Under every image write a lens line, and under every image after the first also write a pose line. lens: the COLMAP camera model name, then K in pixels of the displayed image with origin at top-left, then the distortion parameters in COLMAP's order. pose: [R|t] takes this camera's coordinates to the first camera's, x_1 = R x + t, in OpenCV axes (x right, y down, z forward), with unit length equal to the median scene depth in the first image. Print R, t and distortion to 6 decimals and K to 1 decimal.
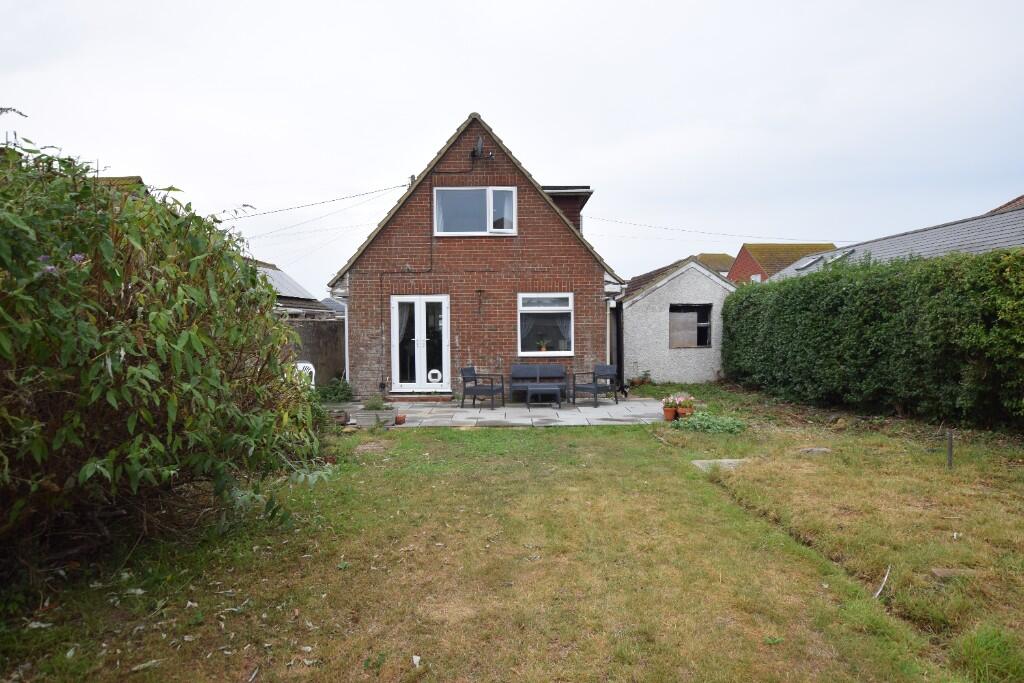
lens RADIAL K [[572.0, 0, 510.1], [0, 572.0, 339.7], [0, 0, 1]] dist [-0.011904, 0.002036]
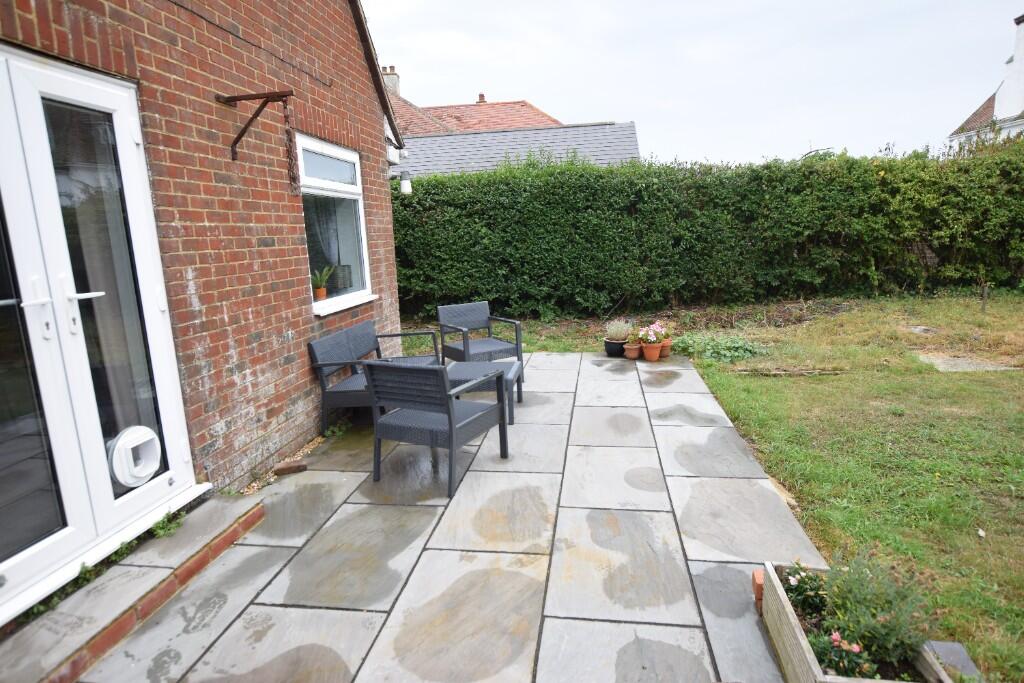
lens RADIAL K [[572.0, 0, 514.0], [0, 572.0, 341.6], [0, 0, 1]] dist [-0.011904, 0.002036]
pose [[0.144434, -0.180436, 0.972924, -0.319868], [0.058393, 0.983075, 0.173650, -0.010414], [-0.987790, 0.031731, 0.152525, 0.822449]]
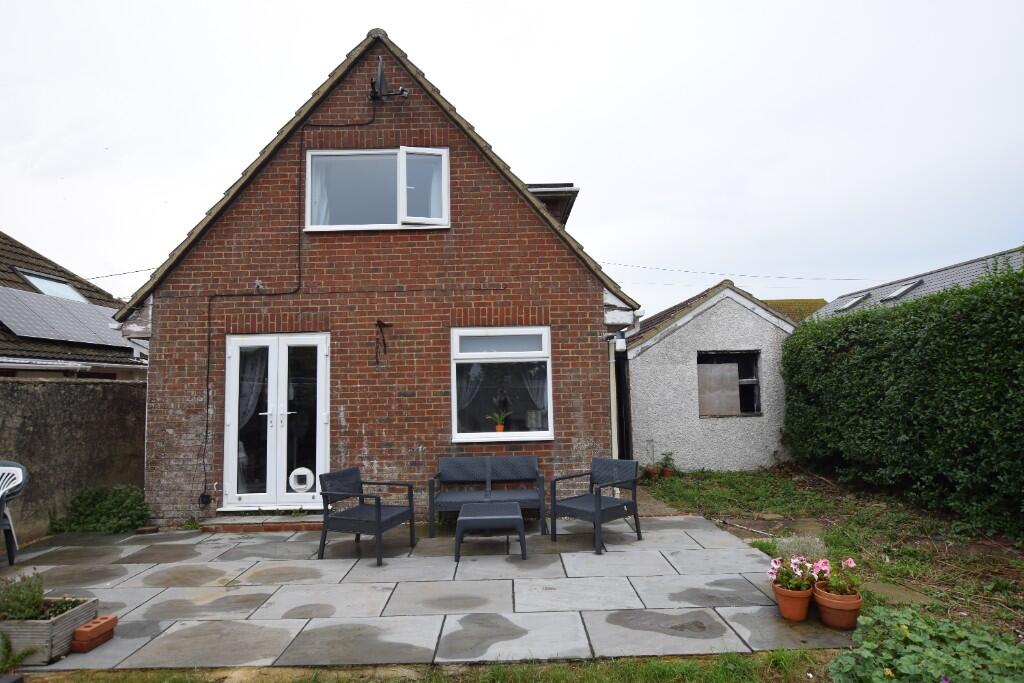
lens RADIAL K [[516.0, 0, 509.7], [0, 516.0, 348.0], [0, 0, 1]] dist [-0.020498, 0.001276]
pose [[0.999860, -0.012713, 0.010900, 0.065094], [0.013760, 0.994677, -0.102122, -0.009475], [-0.009544, 0.102258, 0.994712, 0.495178]]
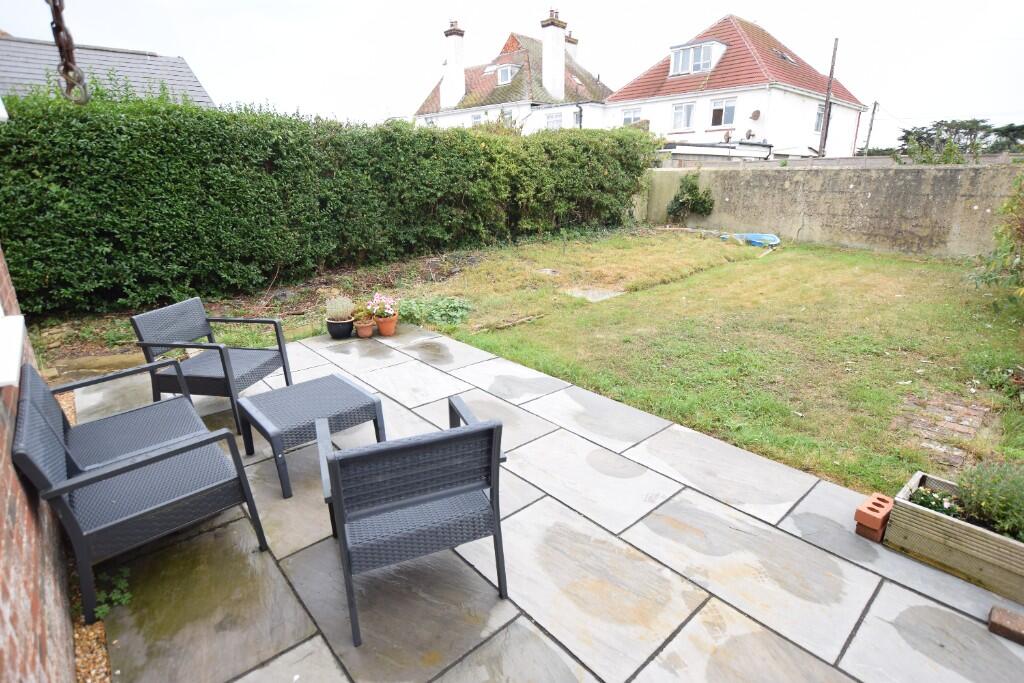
lens RADIAL K [[516.0, 0, 511.6], [0, 516.0, 338.8], [0, 0, 1]] dist [-0.020498, 0.001276]
pose [[-0.663182, -0.208183, 0.718922, -0.178903], [0.032890, 0.951504, 0.305872, -0.023161], [-0.747735, 0.226494, -0.624174, 0.977531]]
